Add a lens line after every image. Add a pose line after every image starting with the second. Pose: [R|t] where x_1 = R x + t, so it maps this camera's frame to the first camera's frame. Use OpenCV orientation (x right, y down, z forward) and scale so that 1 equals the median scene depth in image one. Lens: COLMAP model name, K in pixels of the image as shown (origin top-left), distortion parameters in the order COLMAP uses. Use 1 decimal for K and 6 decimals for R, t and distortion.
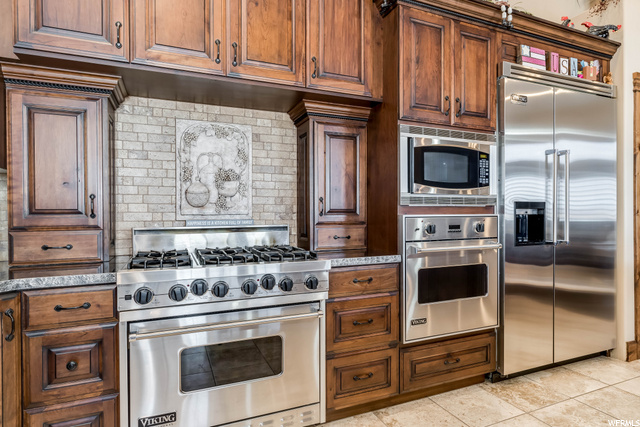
lens RADIAL K [[361.1, 0, 320.0], [0, 361.1, 213.5], [0, 0, 1]] dist [0.002449, 0.000847]
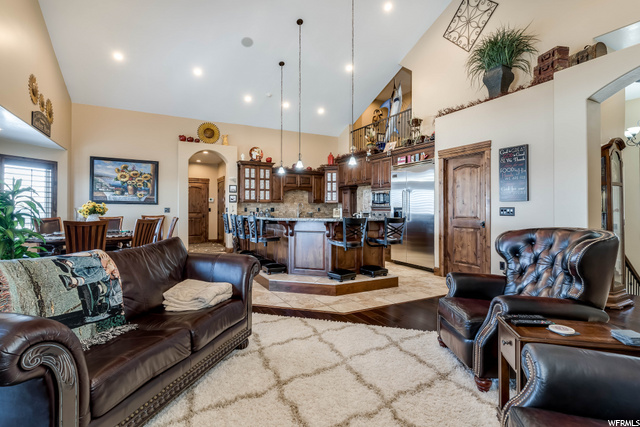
lens RADIAL K [[311.0, 0, 321.8], [0, 311.0, 205.5], [0, 0, 1]] dist [-0.001006, -0.000115]
pose [[0.086272, -0.007016, -0.996247, 3.659382], [-0.012926, 0.999883, -0.008161, -0.019487], [0.996188, 0.013582, 0.086171, 0.115196]]
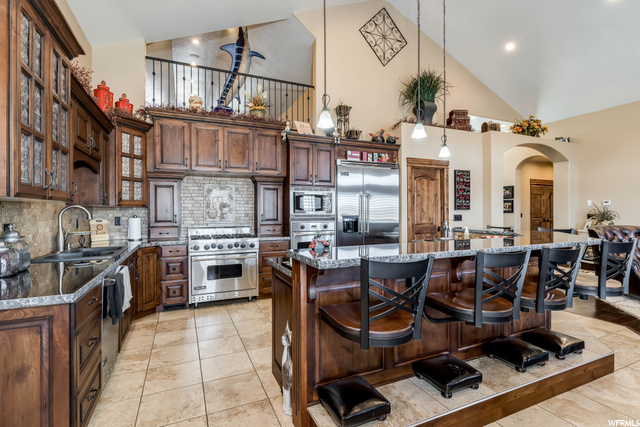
lens RADIAL K [[311.0, 0, 321.8], [0, 311.0, 205.5], [0, 0, 1]] dist [-0.001006, -0.000115]
pose [[0.999696, 0.001055, 0.024643, 0.379480], [-0.000542, 0.999783, -0.020822, -0.063347], [-0.024659, 0.020802, 0.999479, -1.217570]]
